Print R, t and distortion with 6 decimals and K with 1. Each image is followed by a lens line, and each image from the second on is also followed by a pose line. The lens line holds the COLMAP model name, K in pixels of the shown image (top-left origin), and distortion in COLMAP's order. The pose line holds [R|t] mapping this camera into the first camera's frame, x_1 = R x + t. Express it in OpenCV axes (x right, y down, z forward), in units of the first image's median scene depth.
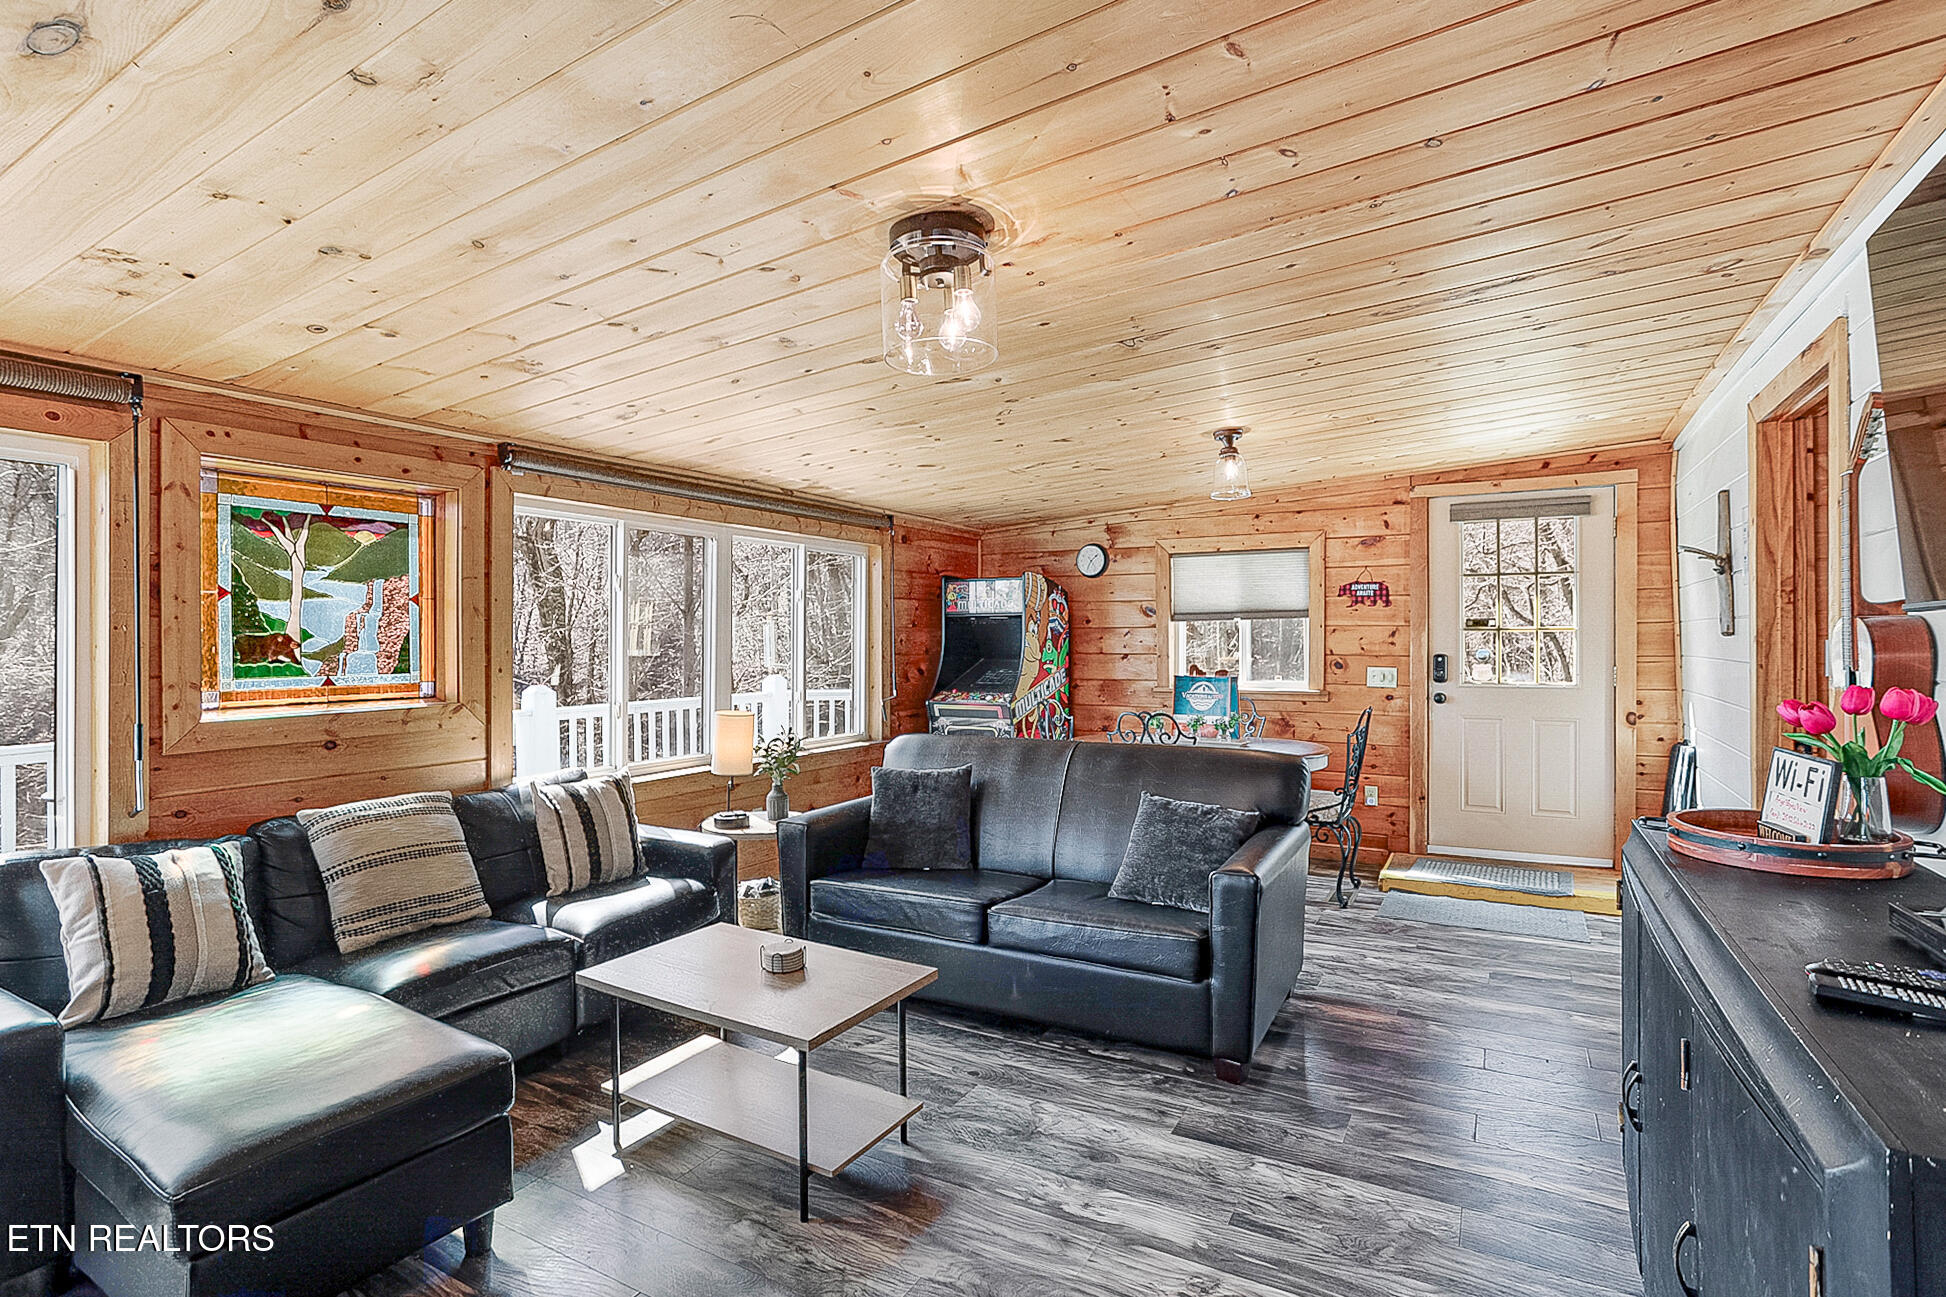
lens RADIAL K [[976.3, 0, 972.6], [0, 976.3, 658.9], [0, 0, 1]] dist [-0.029868, 0.018355]
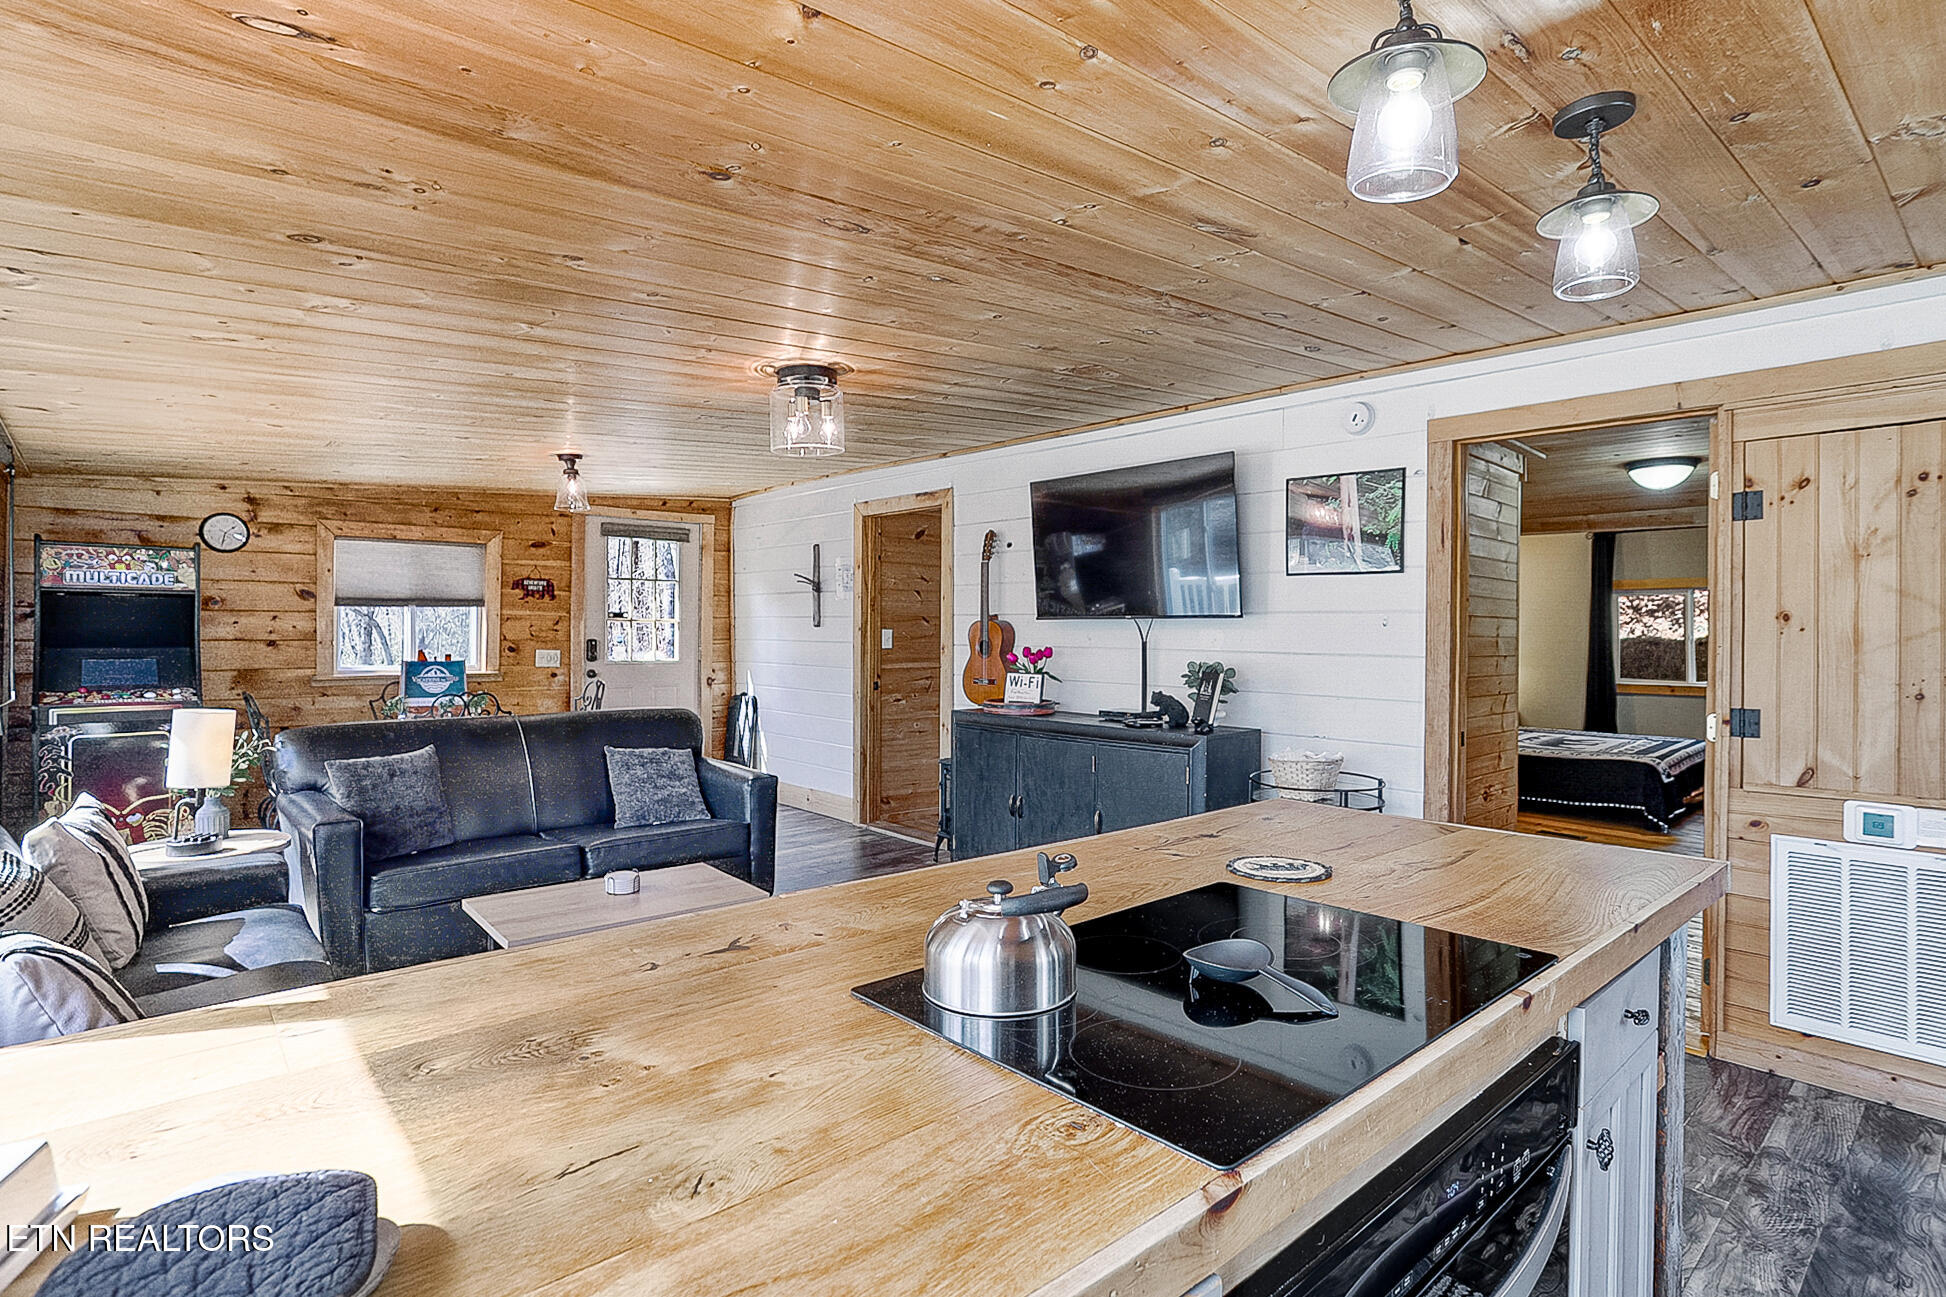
lens RADIAL K [[976.3, 0, 1033.9], [0, 976.3, 600.6], [0, 0, 1]] dist [-0.029868, 0.018355]
pose [[0.306261, 0.034892, 0.951308, -0.699312], [0.009686, 0.999162, -0.039766, 0.000995], [-0.951898, 0.021393, 0.305667, 0.080791]]
